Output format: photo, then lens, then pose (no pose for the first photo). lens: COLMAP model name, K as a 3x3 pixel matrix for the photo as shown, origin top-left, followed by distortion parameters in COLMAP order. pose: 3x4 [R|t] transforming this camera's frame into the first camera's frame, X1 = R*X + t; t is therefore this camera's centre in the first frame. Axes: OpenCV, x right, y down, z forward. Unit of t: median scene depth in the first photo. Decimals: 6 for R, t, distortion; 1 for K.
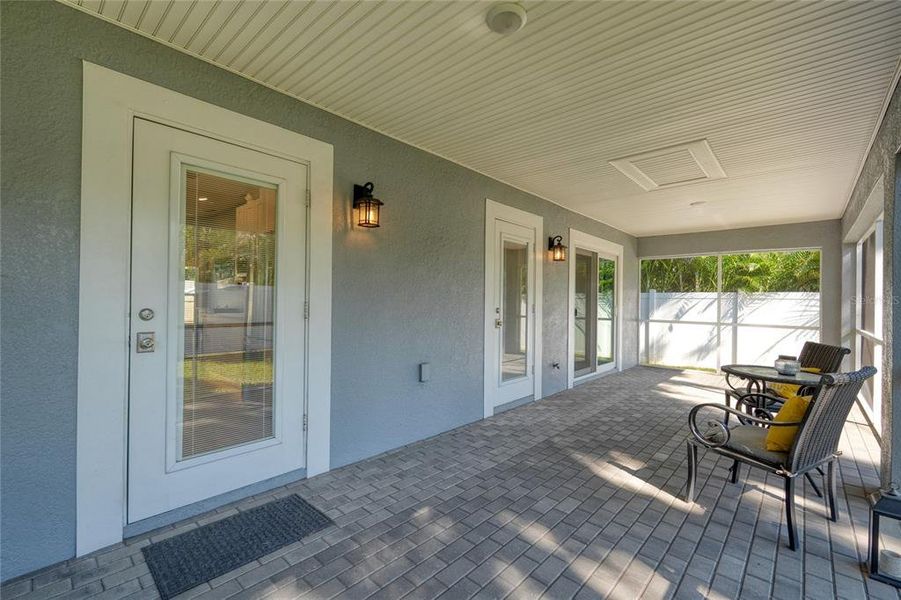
lens RADIAL K [[395.1, 0, 450.3], [0, 395.1, 305.8], [0, 0, 1]] dist [-0.002767, -0.000456]
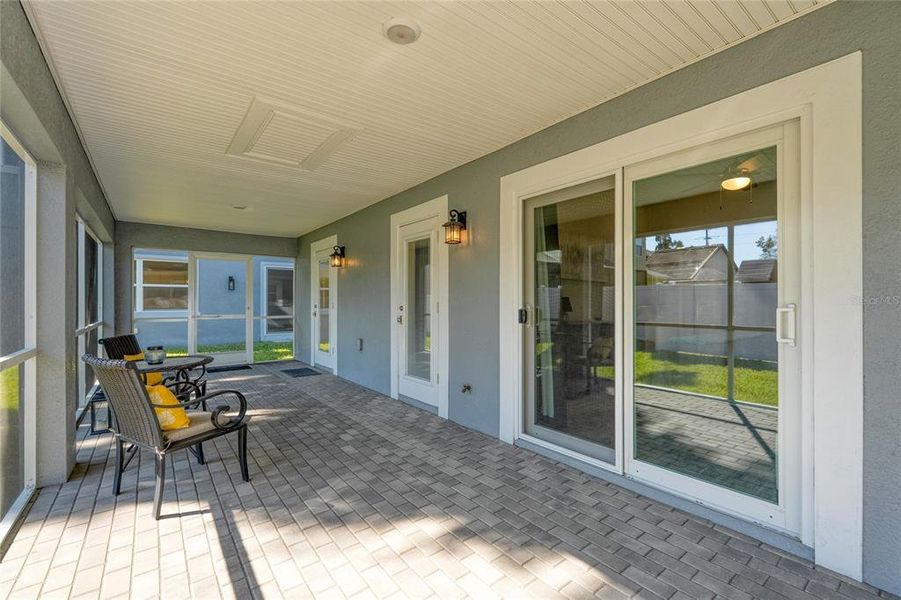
lens RADIAL K [[395.1, 0, 450.3], [0, 395.1, 305.8], [0, 0, 1]] dist [-0.002767, -0.000456]
pose [[-0.178391, -0.001529, -0.983959, 1.226926], [-0.011546, 0.999933, 0.000540, 0.002660], [0.983892, 0.011457, -0.178396, 1.373631]]
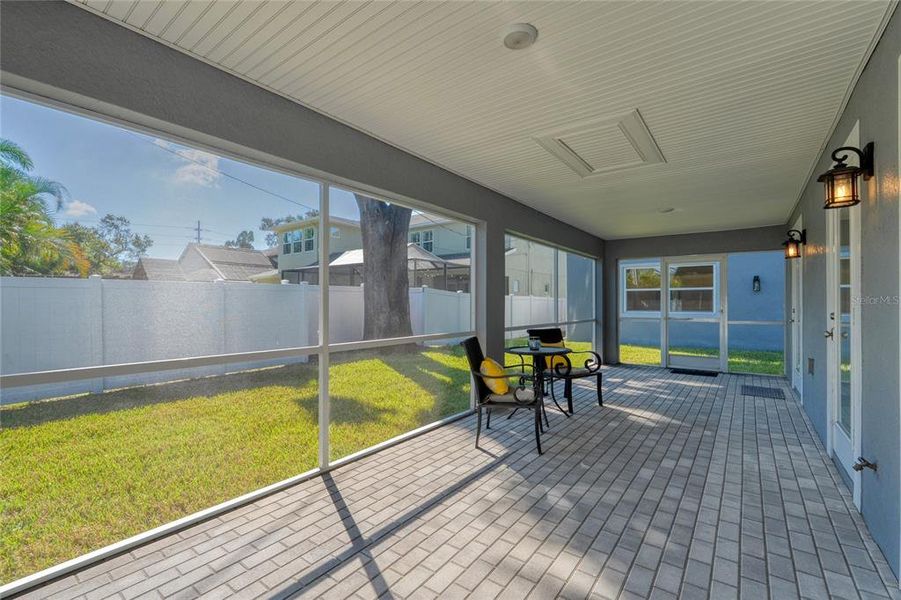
lens RADIAL K [[395.1, 0, 450.3], [0, 395.1, 305.8], [0, 0, 1]] dist [-0.002767, -0.000456]
pose [[-0.996220, -0.014240, -0.085686, 0.897591], [-0.015822, 0.999716, 0.017808, -0.009703], [0.085408, 0.019097, -0.996163, 1.693007]]
